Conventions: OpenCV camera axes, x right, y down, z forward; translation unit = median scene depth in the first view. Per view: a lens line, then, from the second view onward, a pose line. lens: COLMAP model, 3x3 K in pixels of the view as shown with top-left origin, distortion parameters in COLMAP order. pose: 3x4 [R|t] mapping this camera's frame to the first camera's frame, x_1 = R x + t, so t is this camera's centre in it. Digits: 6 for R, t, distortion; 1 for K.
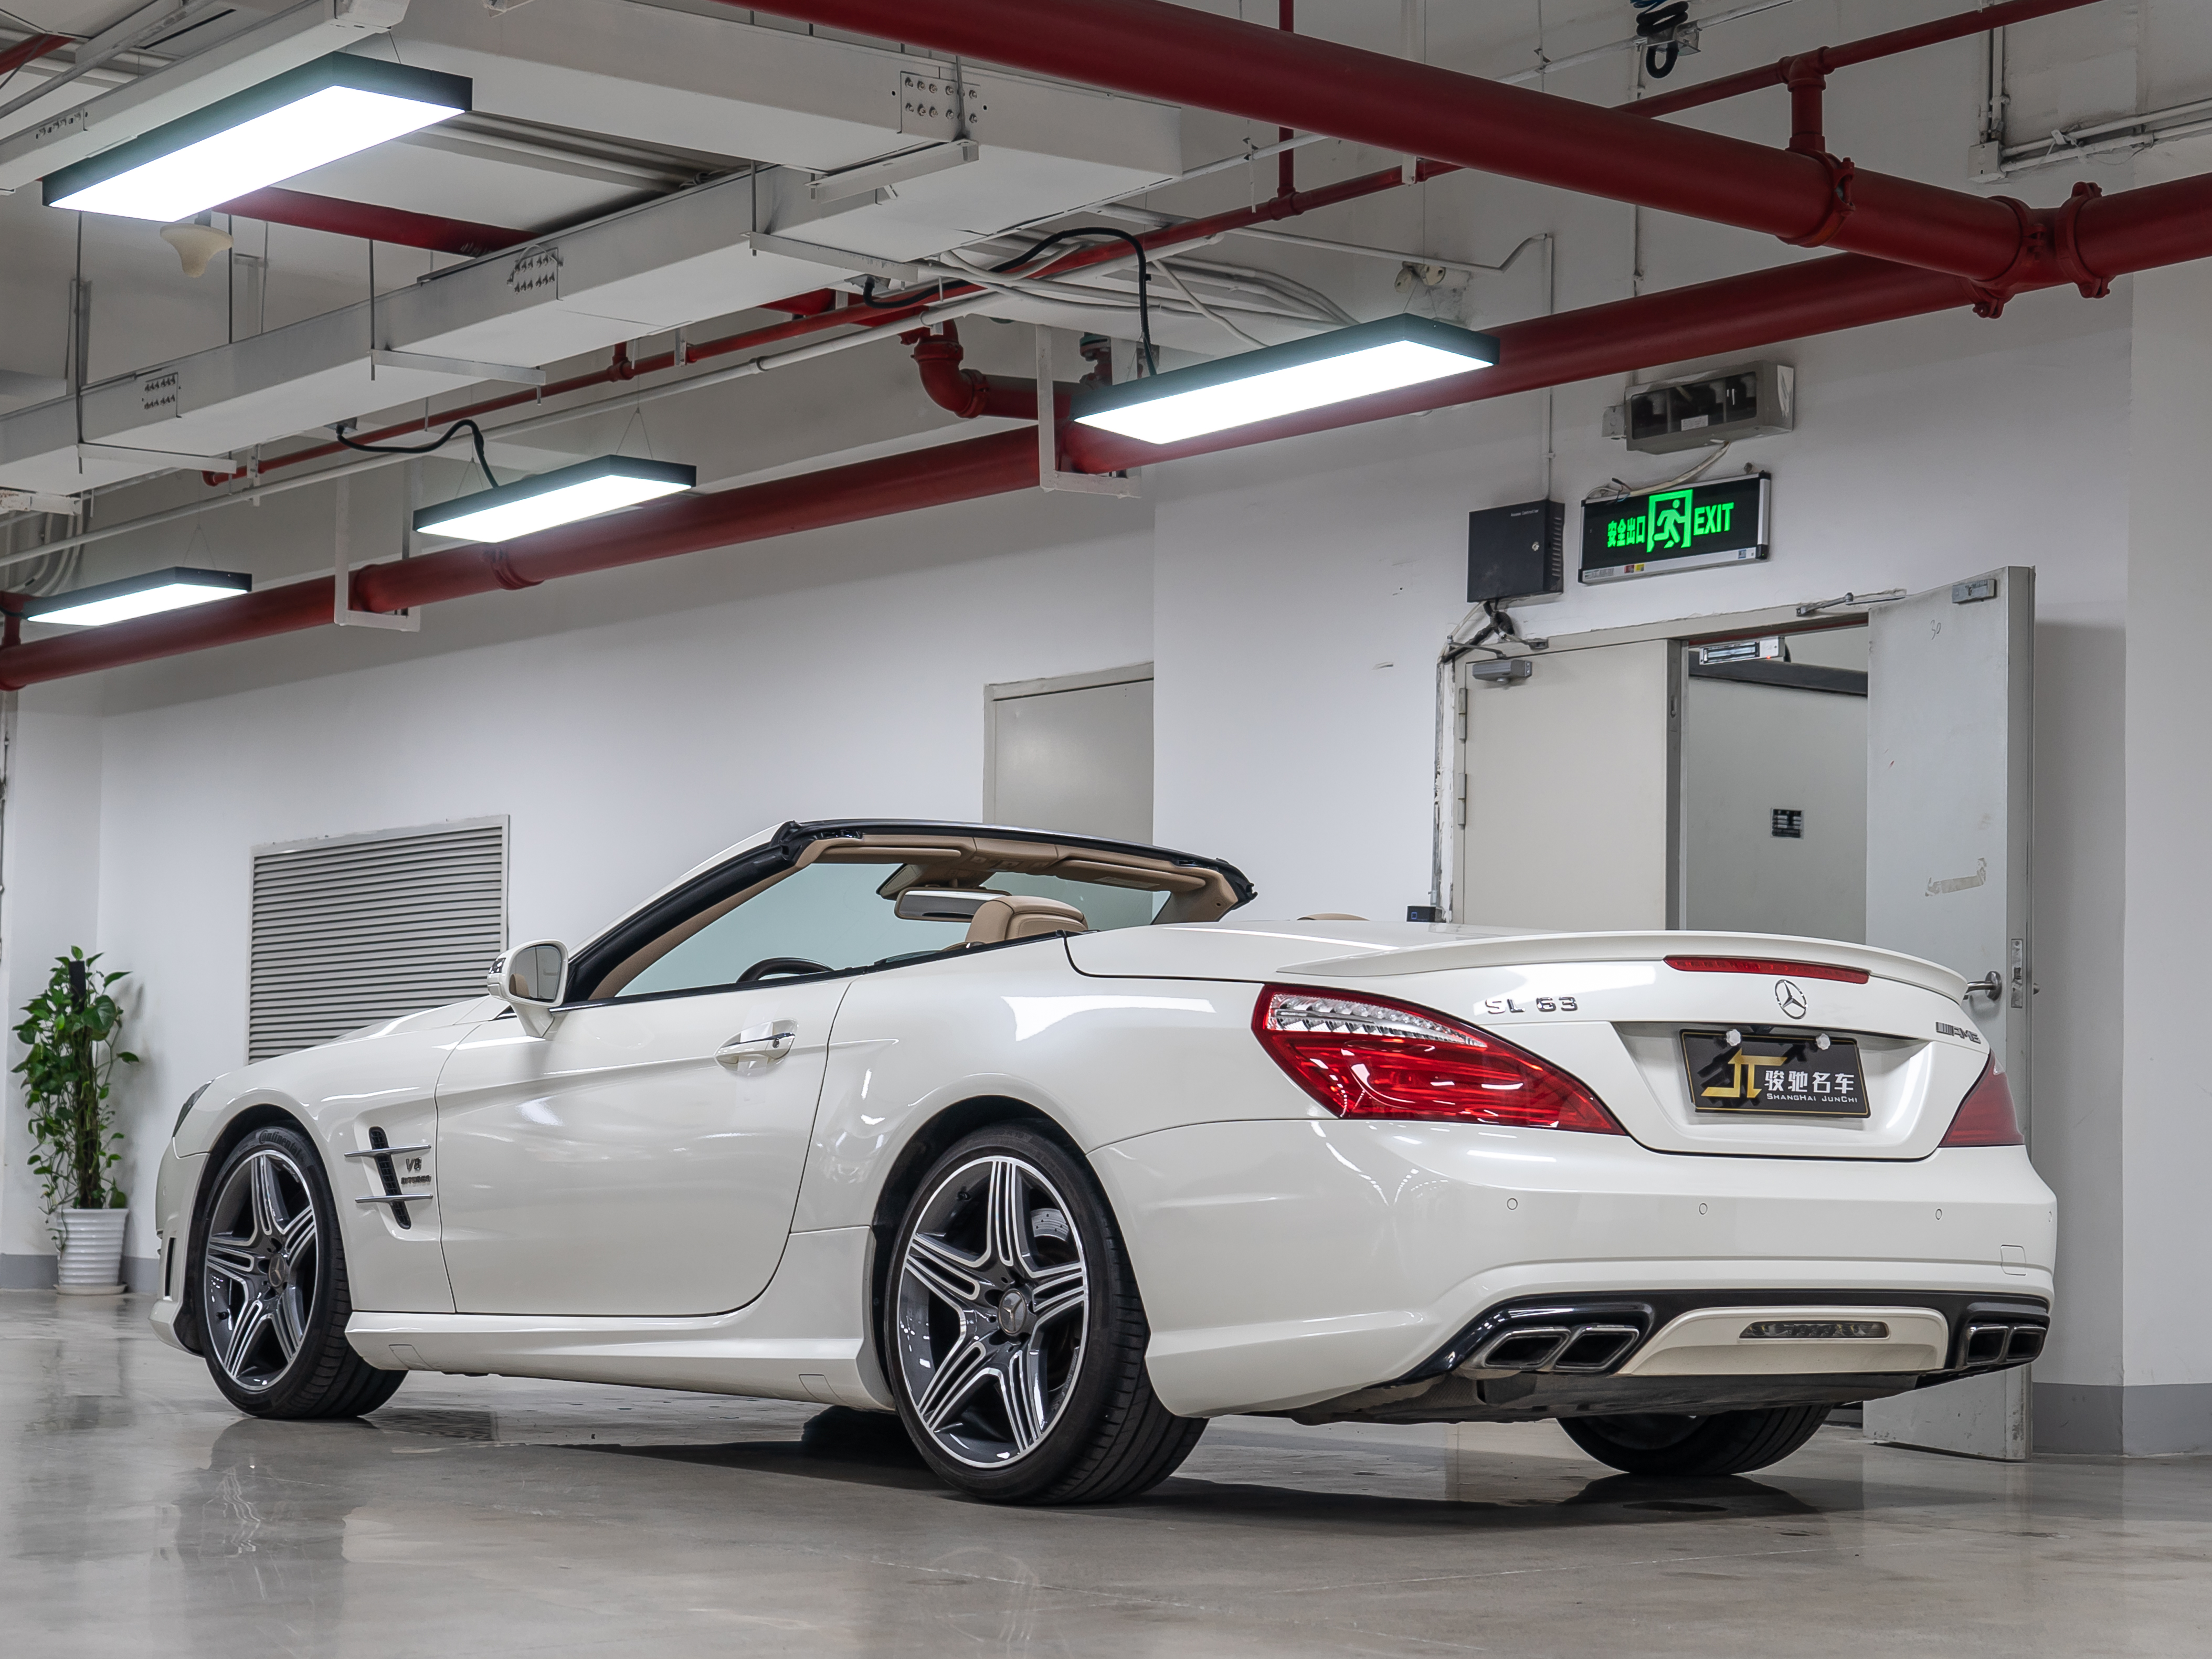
lens RADIAL K [[4278.0, 0, 1083.4], [0, 4278.0, 873.6], [0, 0, 1]] dist [-0.003025, -0.186366]
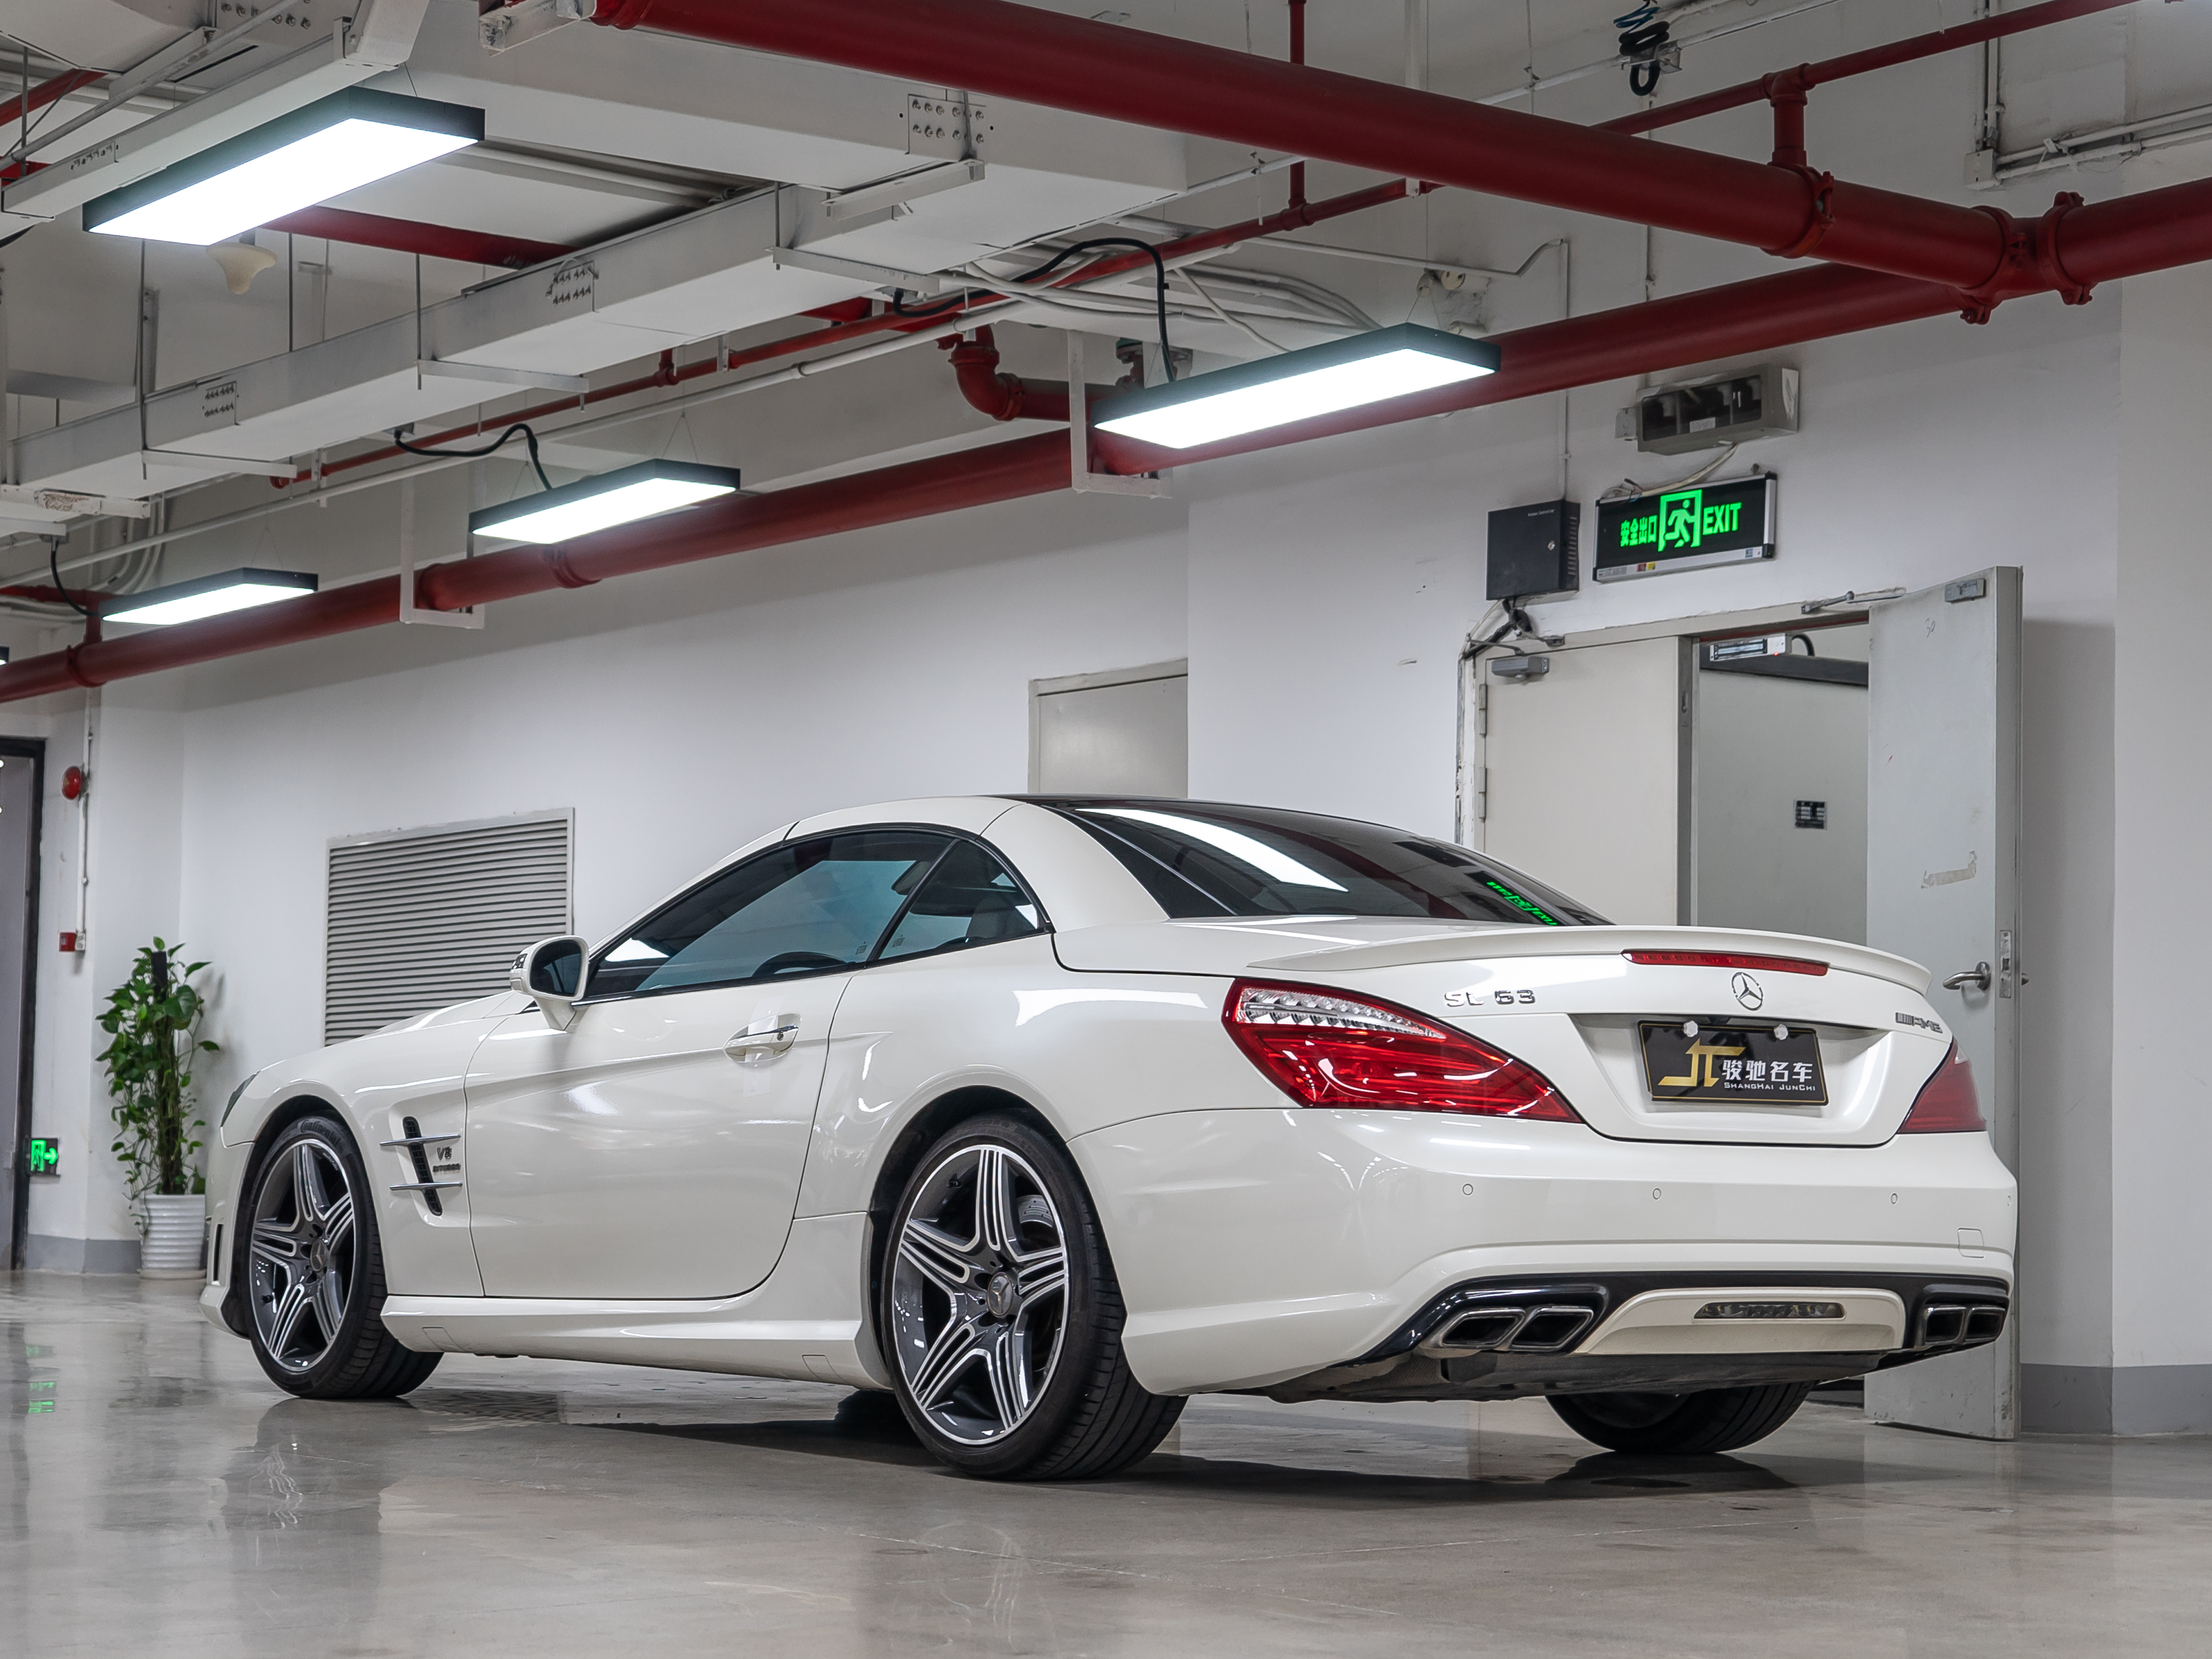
lens RADIAL K [[4307.5, 0, 1106.0], [0, 4307.5, 829.5], [0, 0, 1]] dist [-0.033027, -0.147675]
pose [[0.999707, -0.003389, -0.023980, 0.028102], [0.003242, 0.999976, -0.006156, -0.003111], [0.024000, 0.006077, 0.999693, -0.036067]]
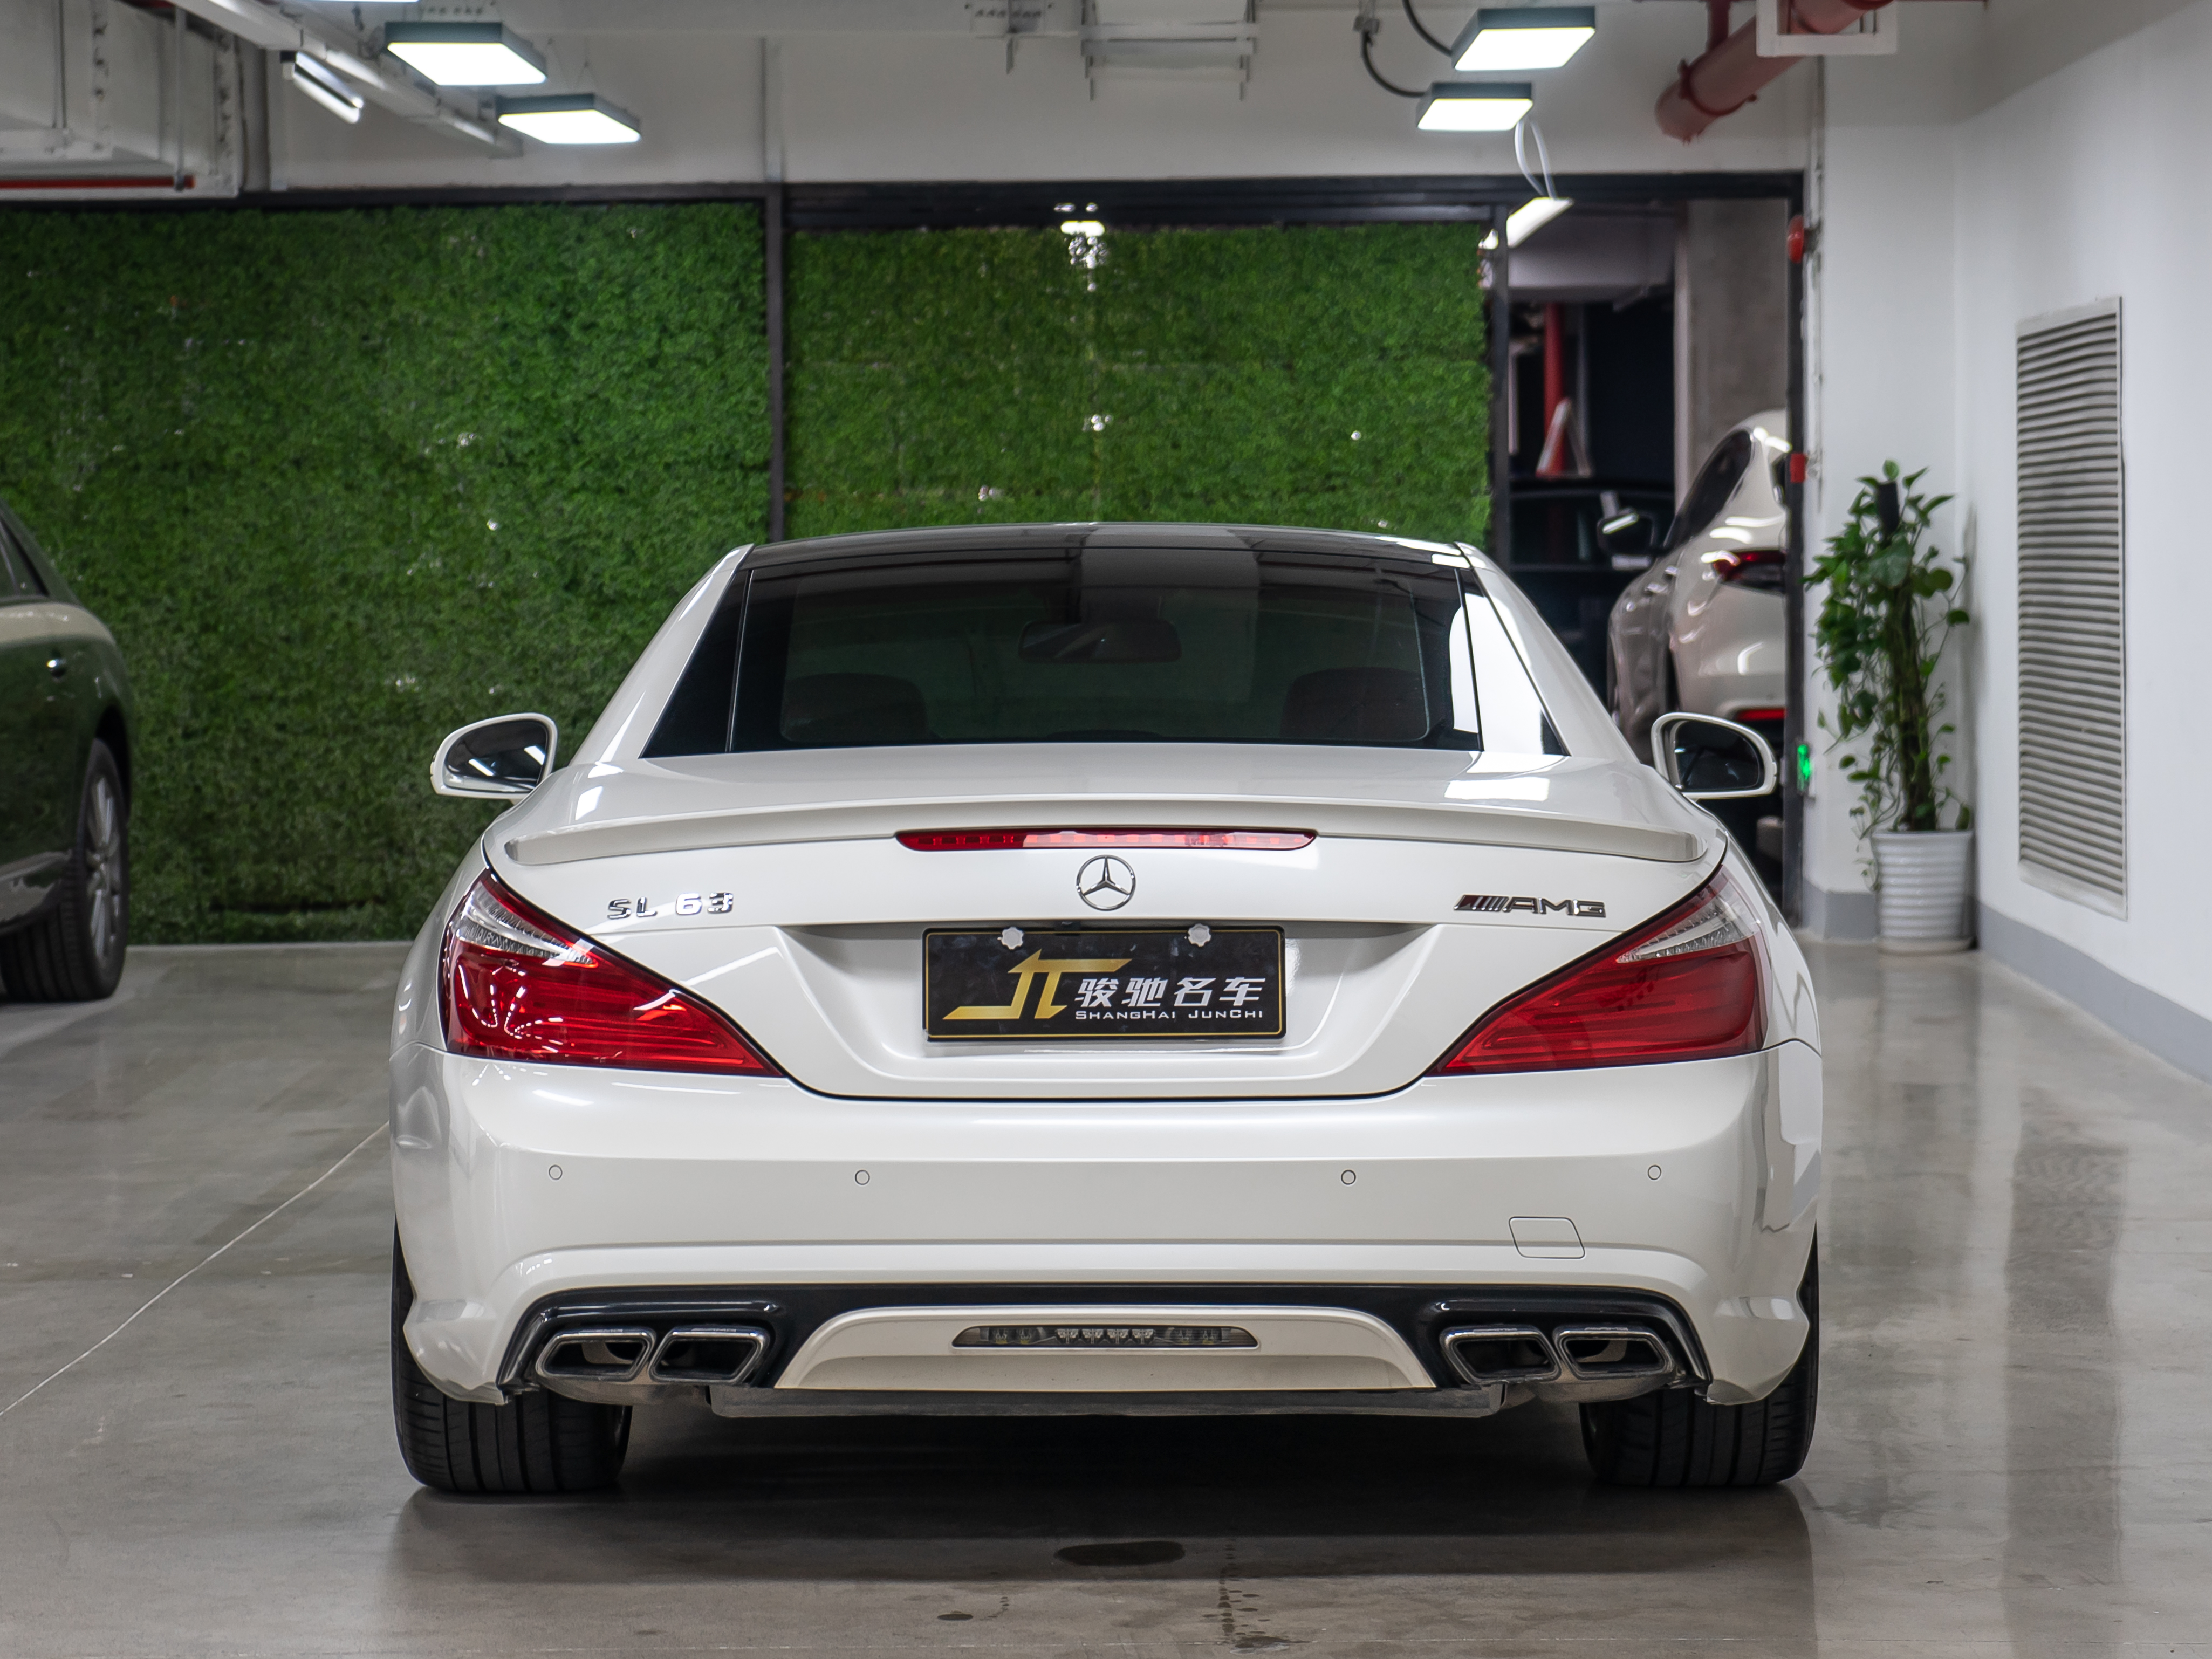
lens RADIAL K [[6818.0, 0, 1106.0], [0, 6818.0, 829.5], [0, 0, 1]] dist [0.123252, 0.354692]
pose [[0.773679, 0.008797, -0.633517, 0.719902], [0.066145, 0.993318, 0.094572, -0.071673], [0.630116, -0.115073, 0.767927, 0.084322]]
